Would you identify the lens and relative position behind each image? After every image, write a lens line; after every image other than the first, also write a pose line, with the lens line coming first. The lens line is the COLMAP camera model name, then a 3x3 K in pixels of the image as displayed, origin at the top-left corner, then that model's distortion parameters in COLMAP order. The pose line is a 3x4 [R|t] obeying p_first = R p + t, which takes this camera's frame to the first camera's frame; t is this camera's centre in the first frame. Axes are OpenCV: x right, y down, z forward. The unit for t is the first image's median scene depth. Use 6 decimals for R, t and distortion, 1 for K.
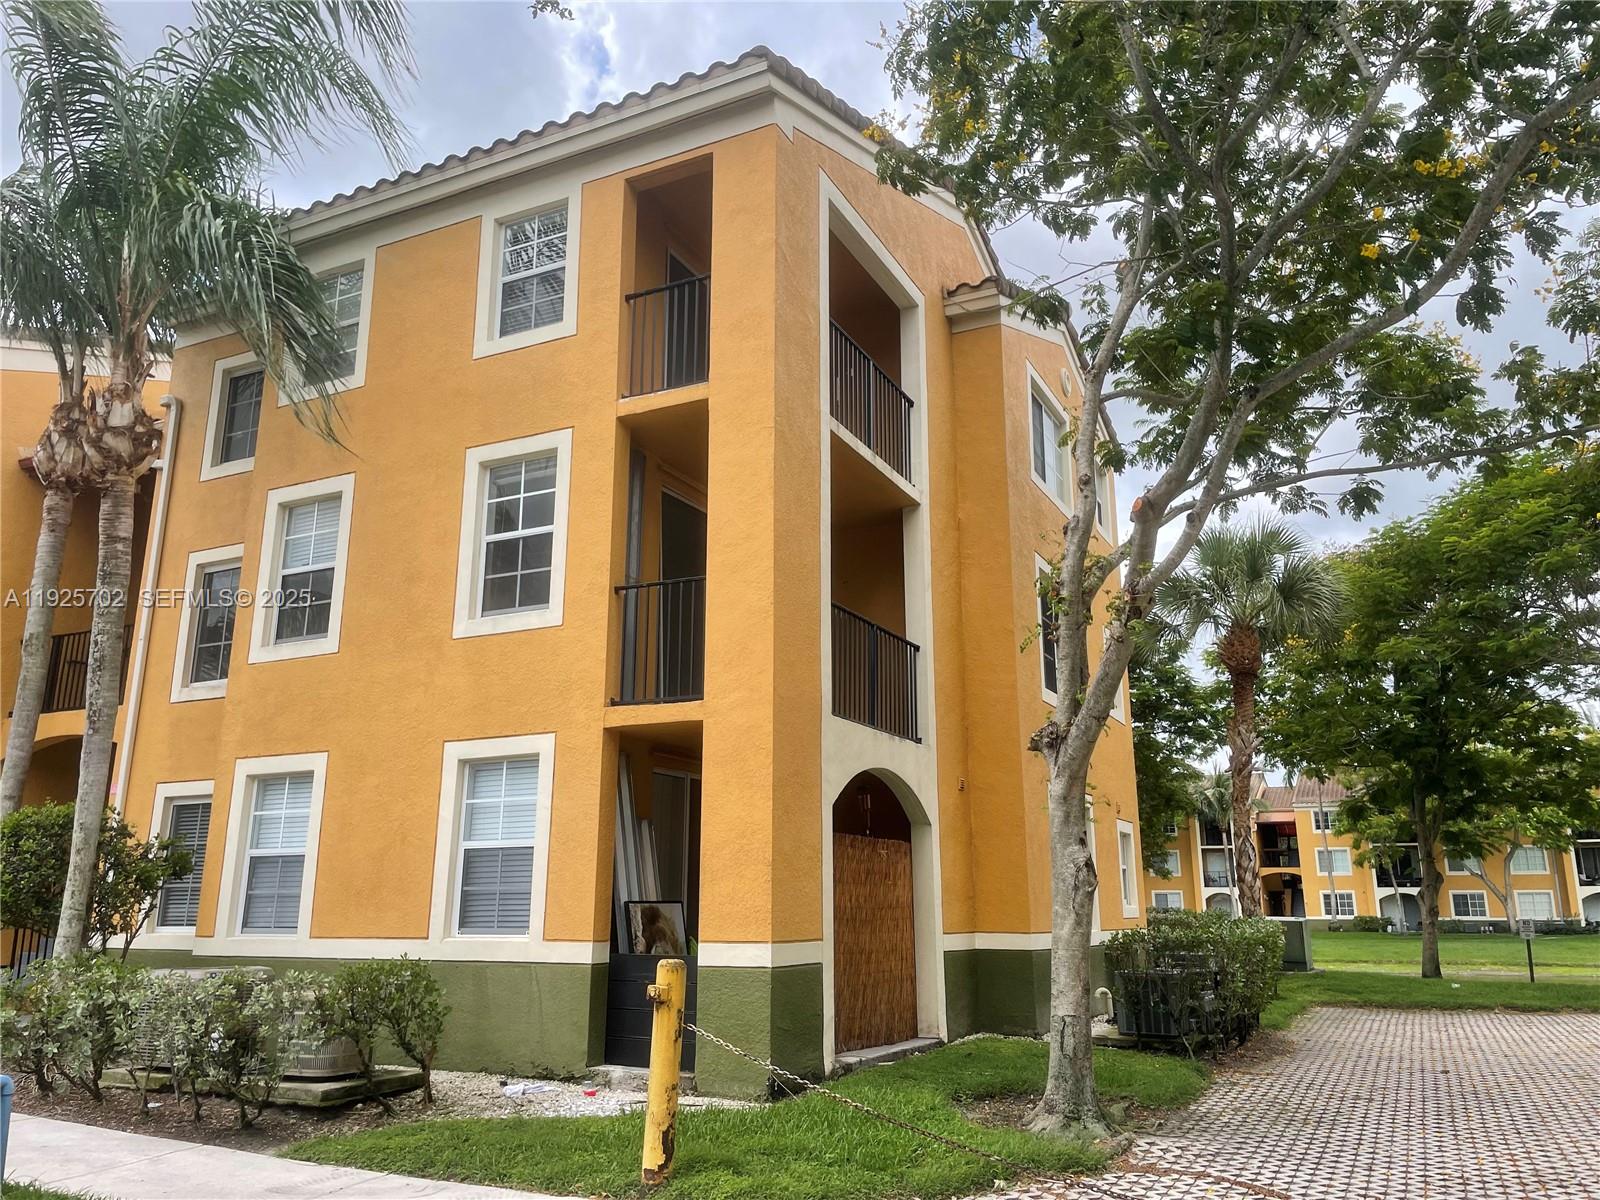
lens RADIAL K [[1210.4, 0, 800.4], [0, 1210.4, 603.8], [0, 0, 1]] dist [0.002535, -0.005125]
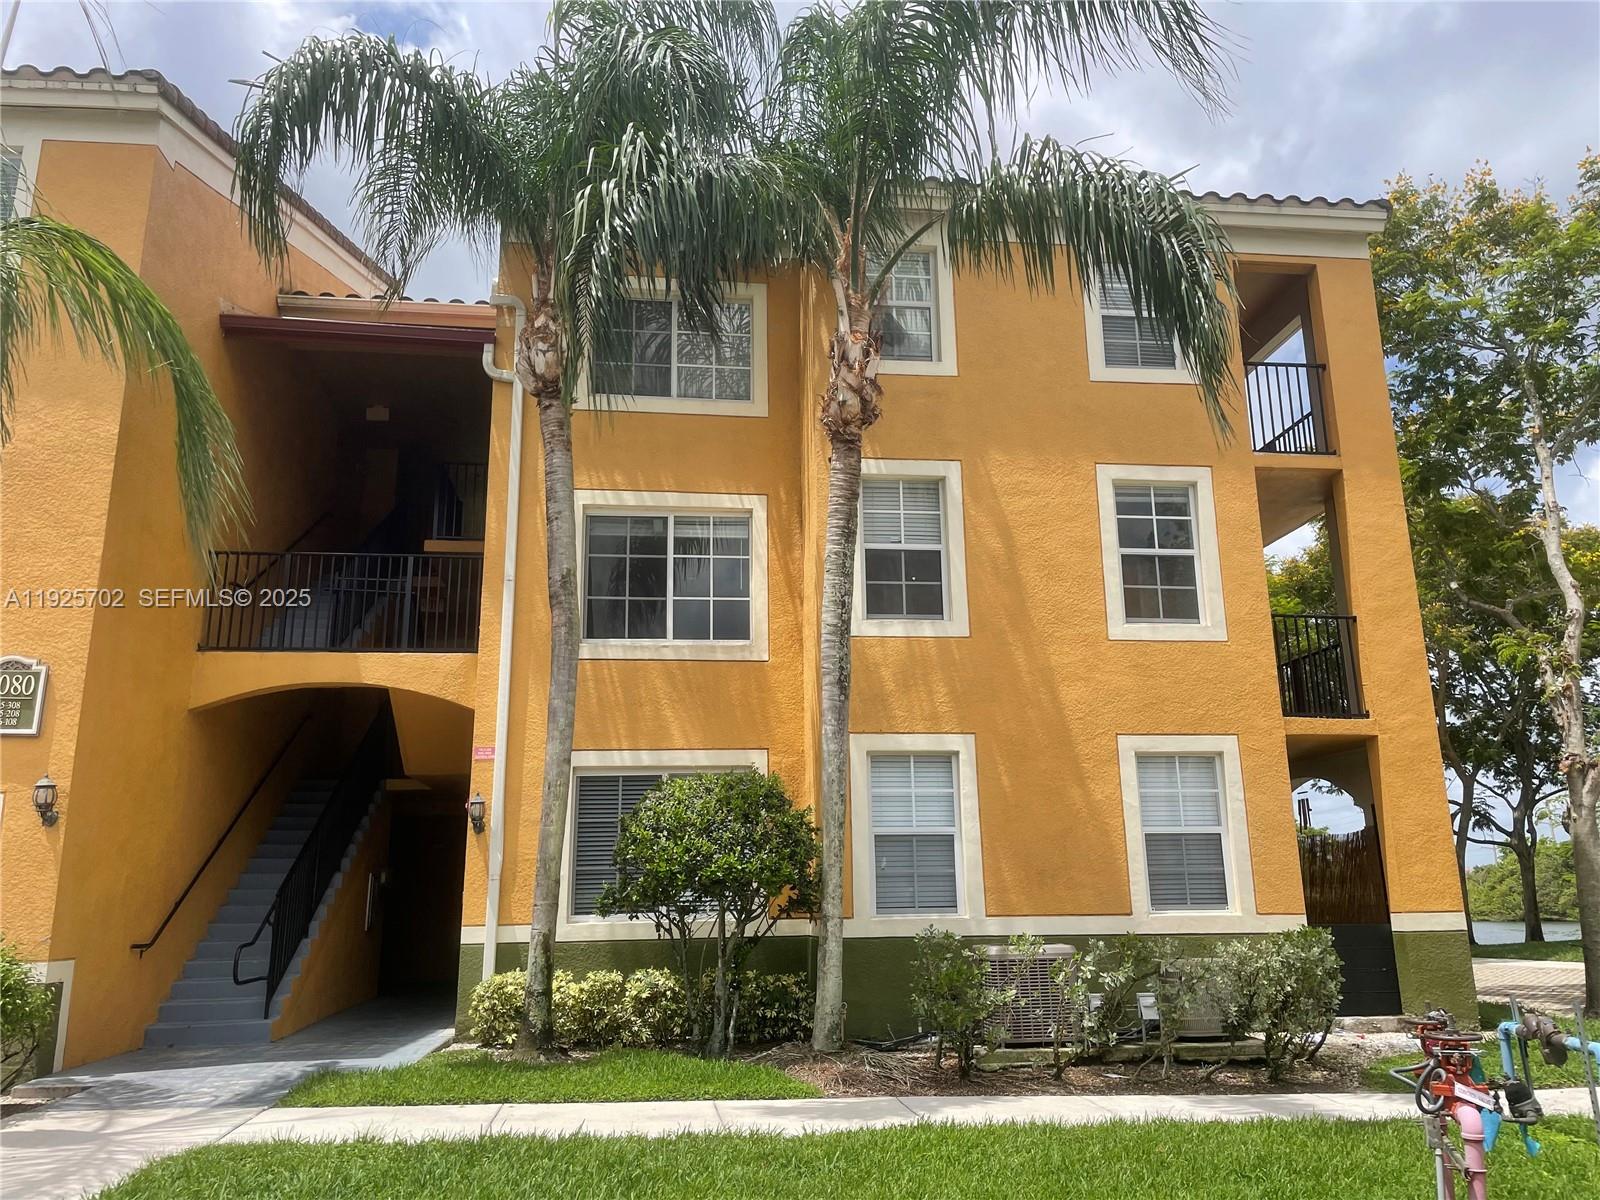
lens RADIAL K [[1210.4, 0, 798.7], [0, 1210.4, 597.6], [0, 0, 1]] dist [0.002535, -0.005125]
pose [[0.852359, 0.124489, 0.507923, -1.095324], [-0.122766, 0.991744, -0.037054, 0.066840], [-0.508342, -0.030772, 0.860605, 0.209683]]
